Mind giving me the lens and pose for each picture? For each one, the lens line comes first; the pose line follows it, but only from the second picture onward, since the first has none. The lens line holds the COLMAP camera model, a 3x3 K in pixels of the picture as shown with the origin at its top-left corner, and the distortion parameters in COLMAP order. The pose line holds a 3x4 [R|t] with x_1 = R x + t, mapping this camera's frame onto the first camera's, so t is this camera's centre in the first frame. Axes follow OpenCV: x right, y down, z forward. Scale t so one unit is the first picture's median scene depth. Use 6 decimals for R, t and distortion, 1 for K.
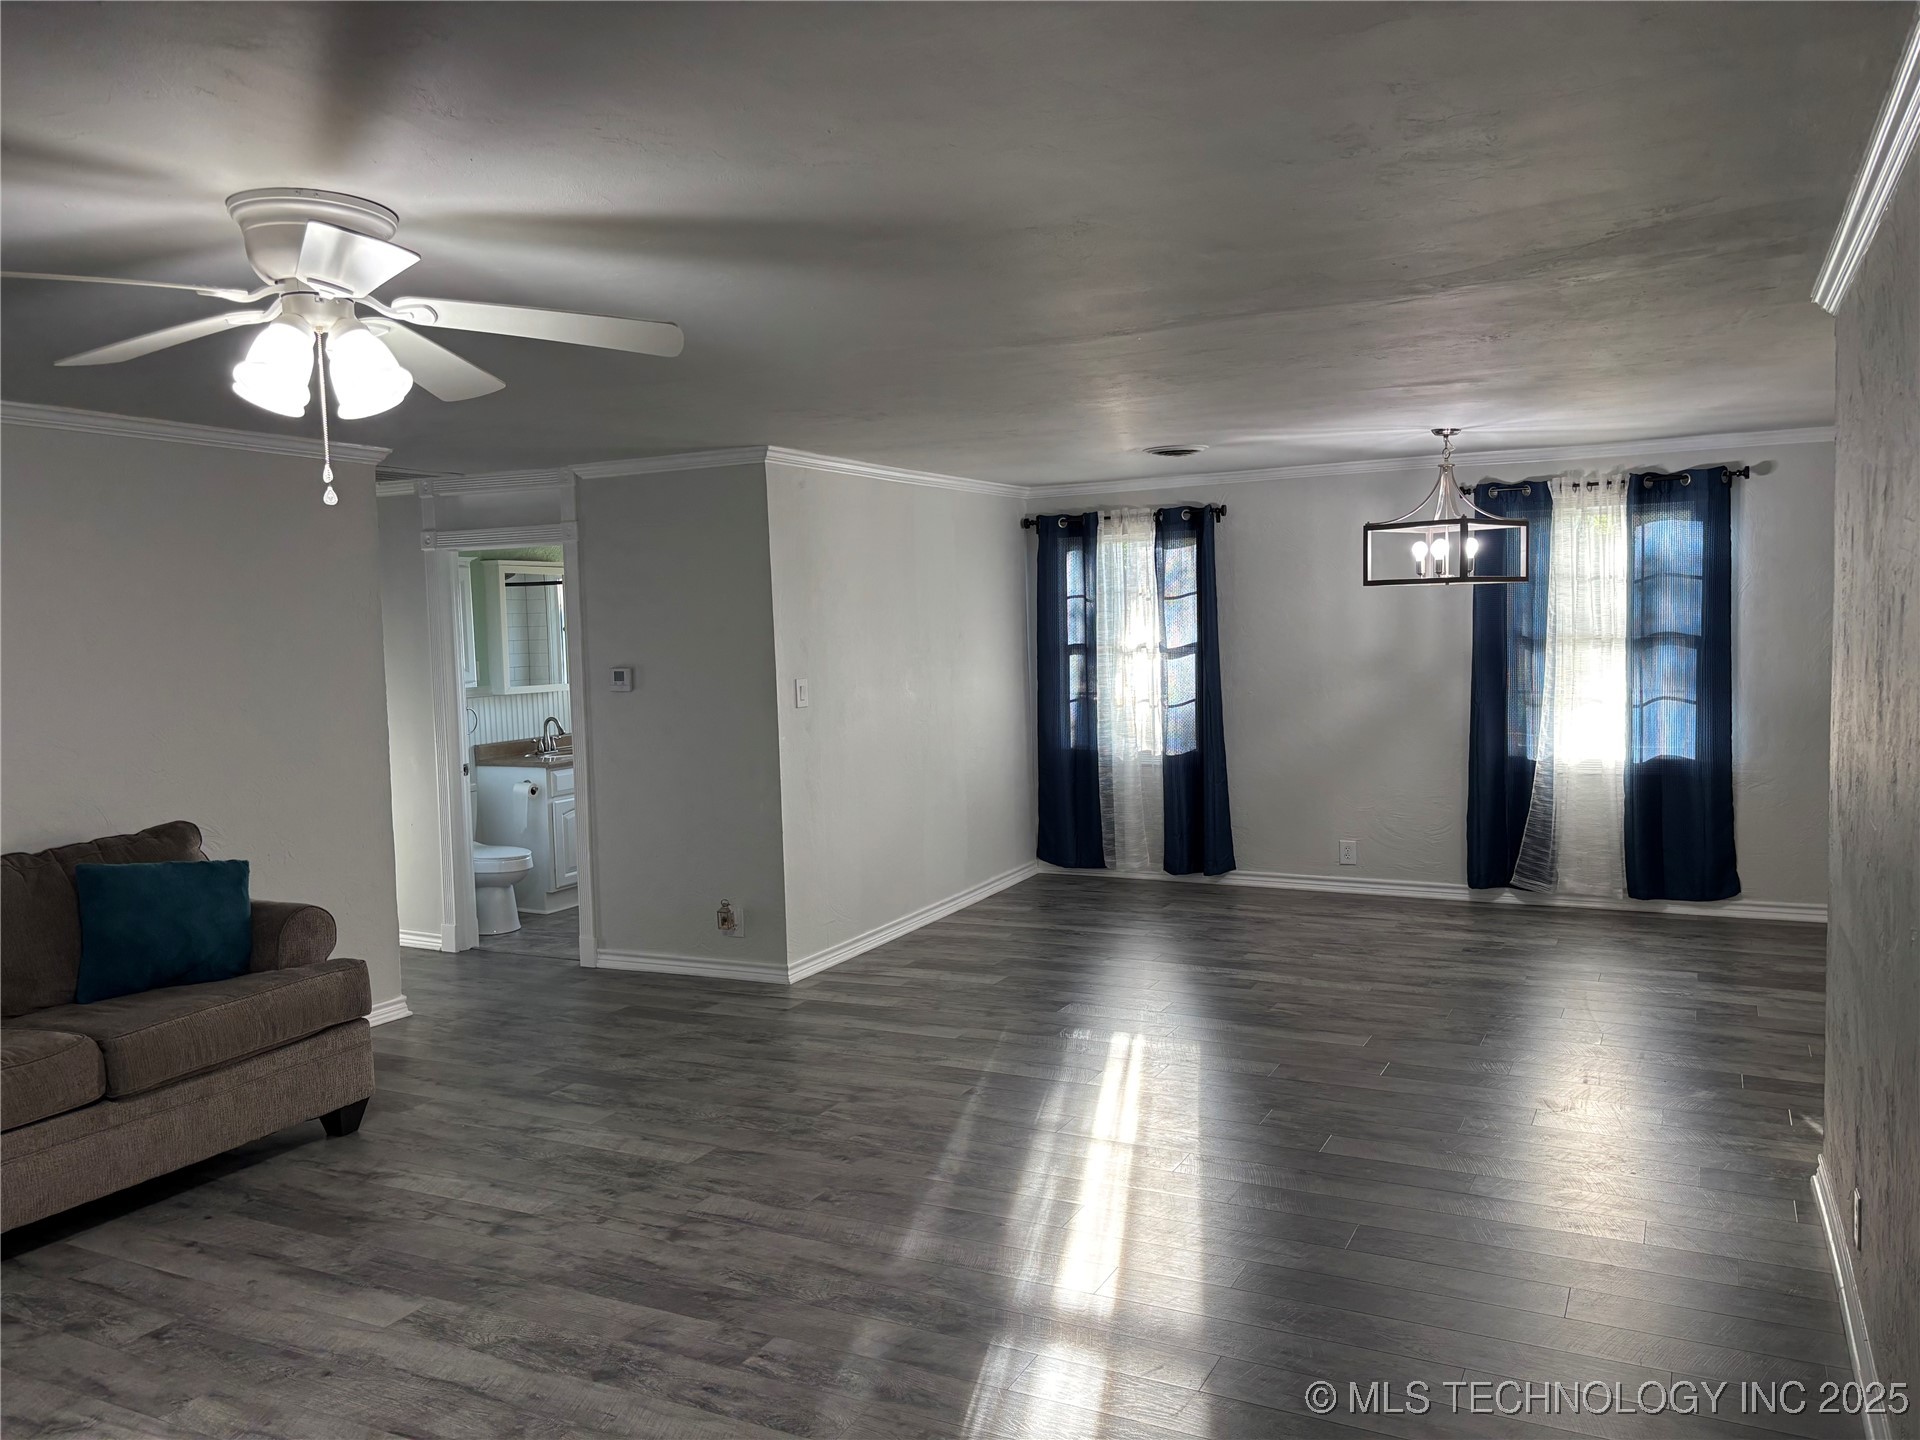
lens RADIAL K [[1443.6, 0, 967.9], [0, 1443.6, 732.3], [0, 0, 1]] dist [0.032520, -0.044256]
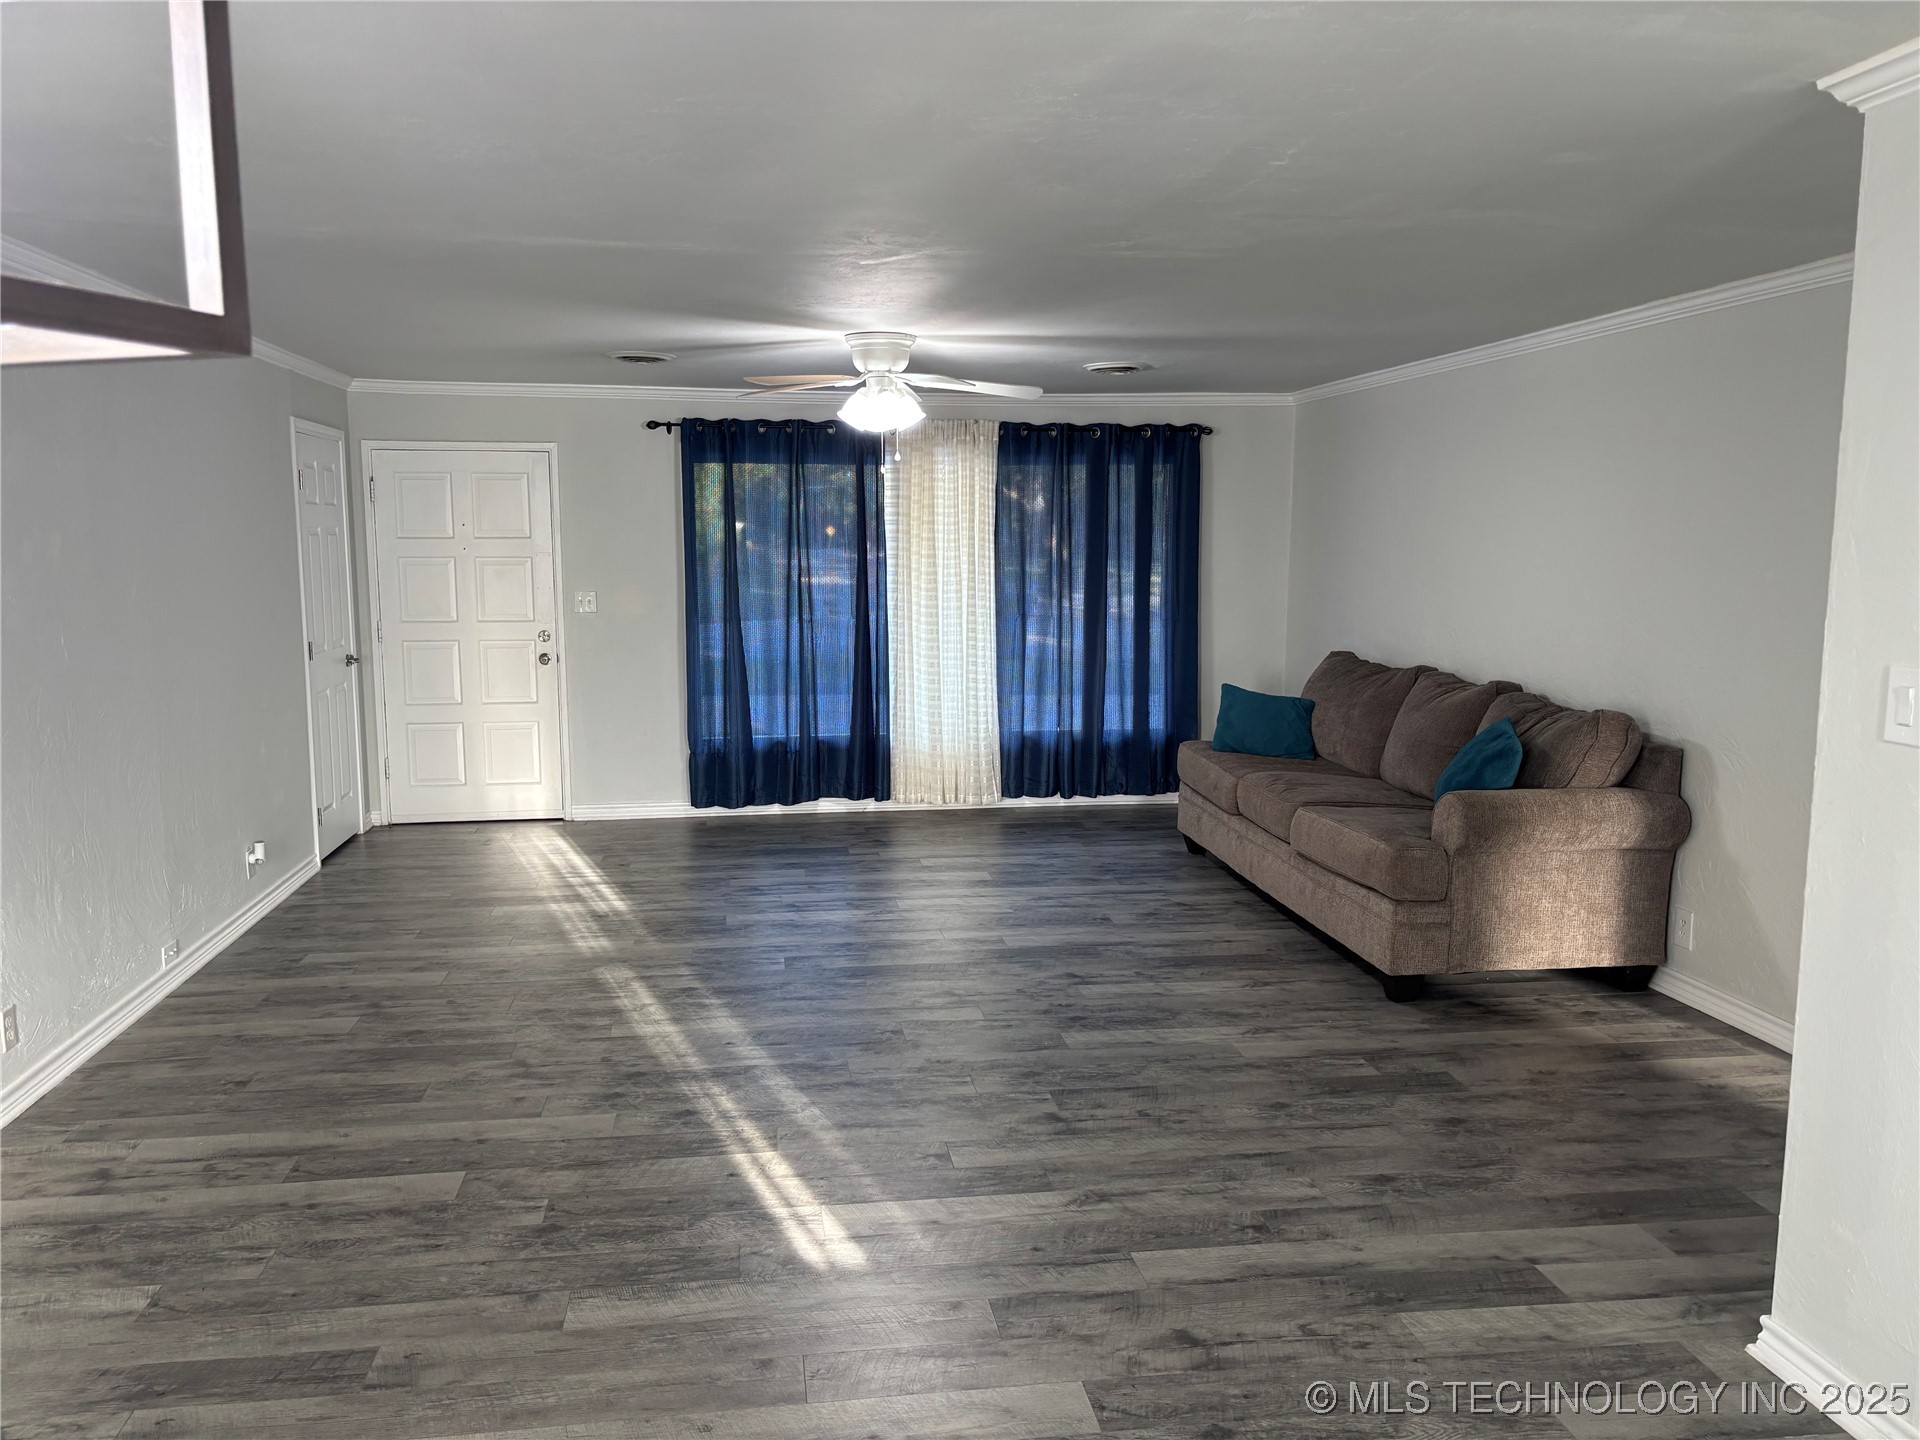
lens RADIAL K [[1443.6, 0, 967.9], [0, 1443.6, 732.3], [0, 0, 1]] dist [0.032520, -0.044256]
pose [[-0.812130, 0.106302, -0.573711, 0.439332], [-0.022131, 0.976944, 0.212344, -0.142867], [0.583056, 0.185147, -0.791054, 1.702223]]
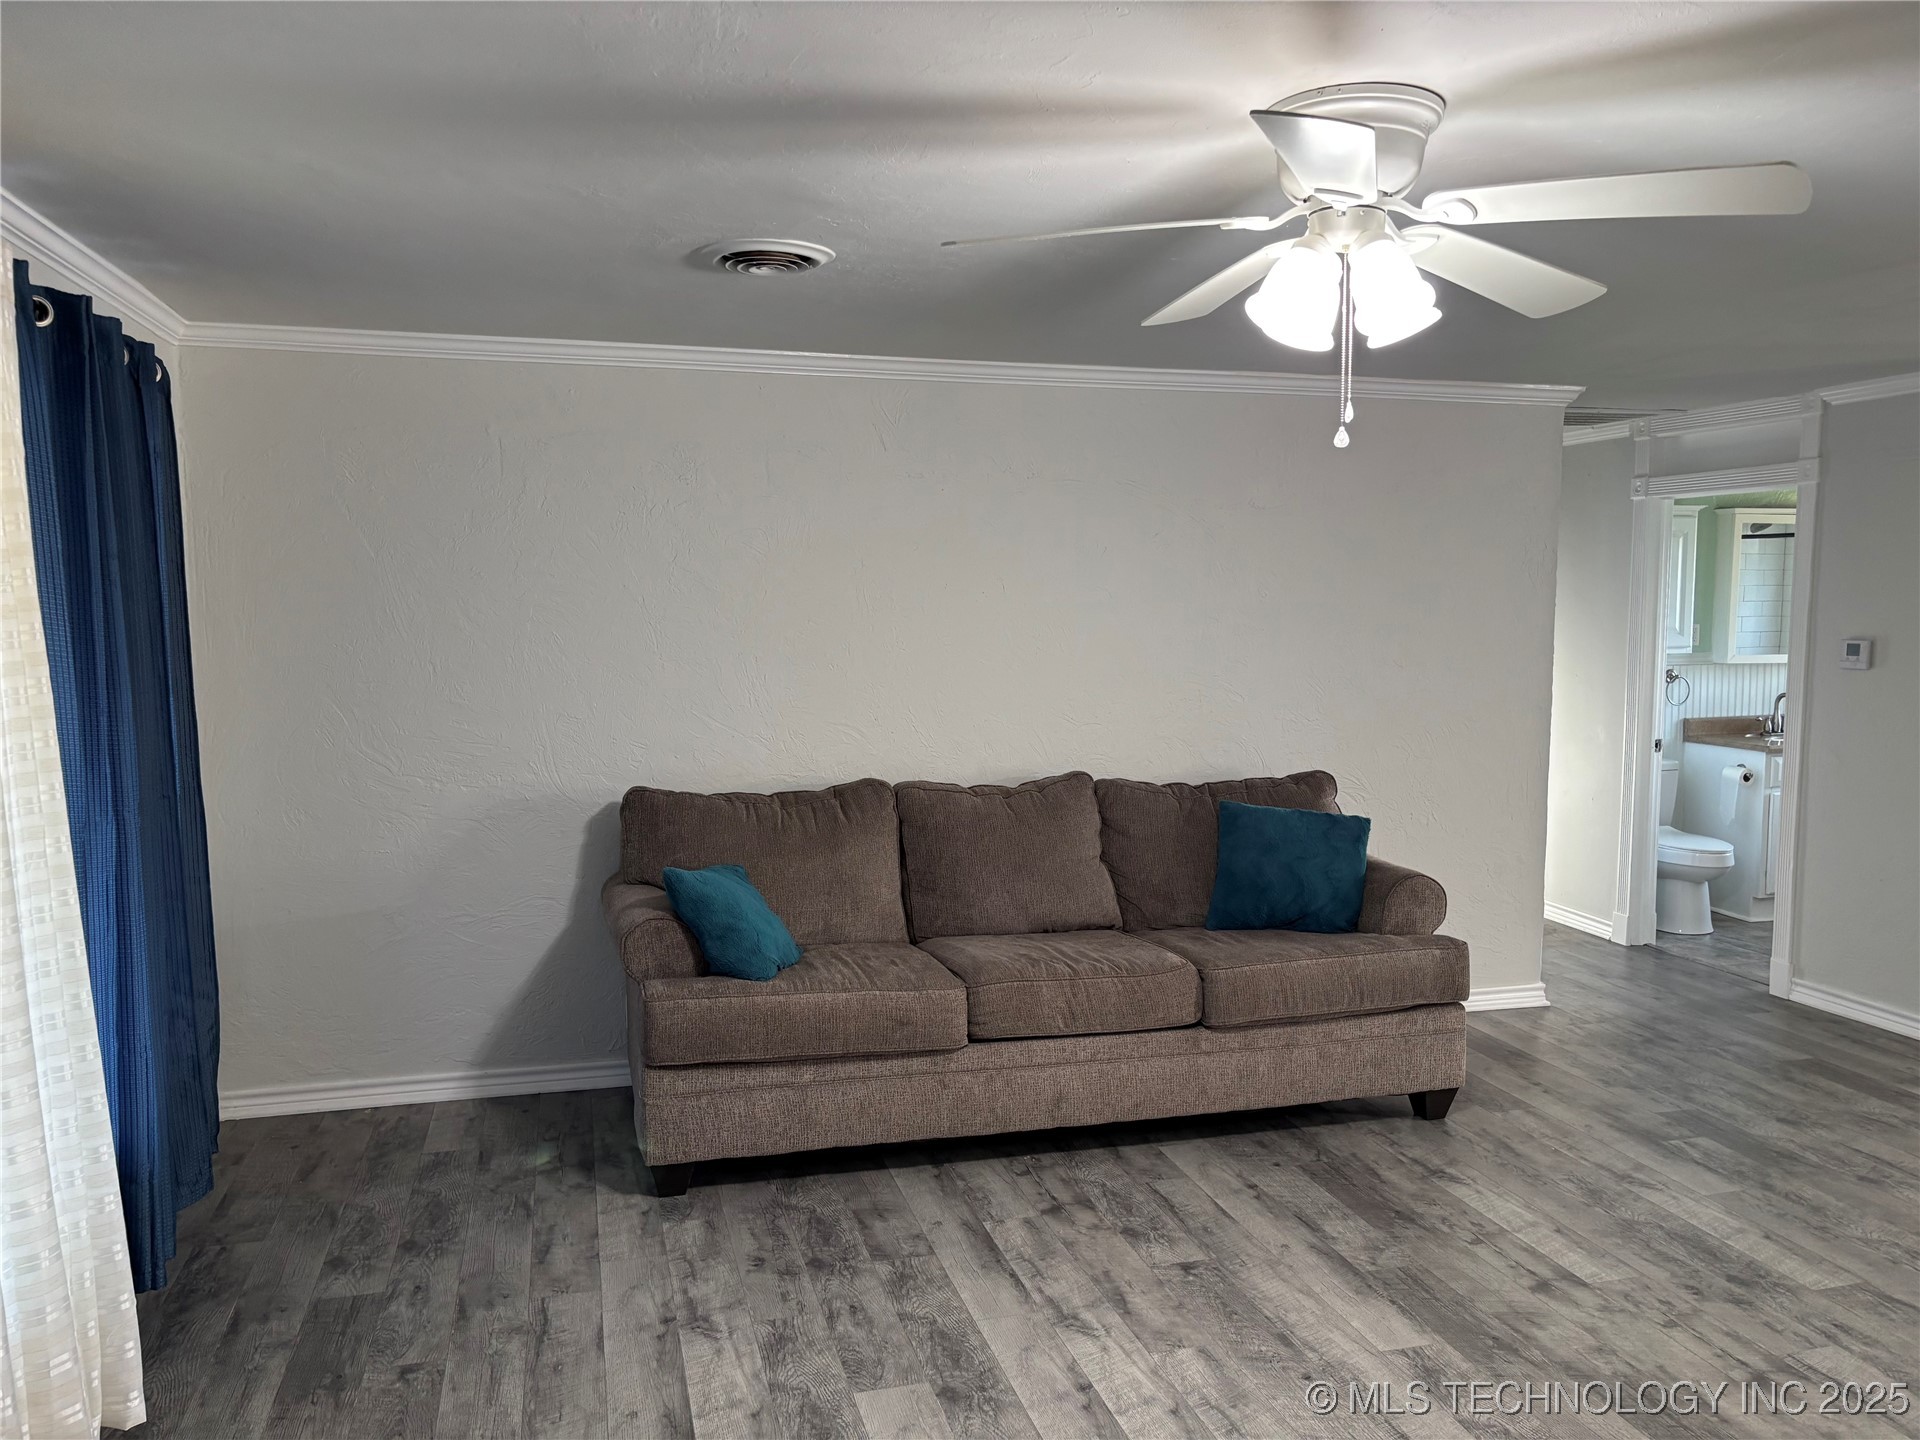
lens RADIAL K [[1443.6, 0, 967.9], [0, 1443.6, 732.3], [0, 0, 1]] dist [0.032520, -0.044256]
pose [[0.664679, 0.095134, -0.741047, 0.049834], [-0.071483, 0.995407, 0.063671, -0.014037], [0.743701, 0.010652, 0.668427, 0.142915]]
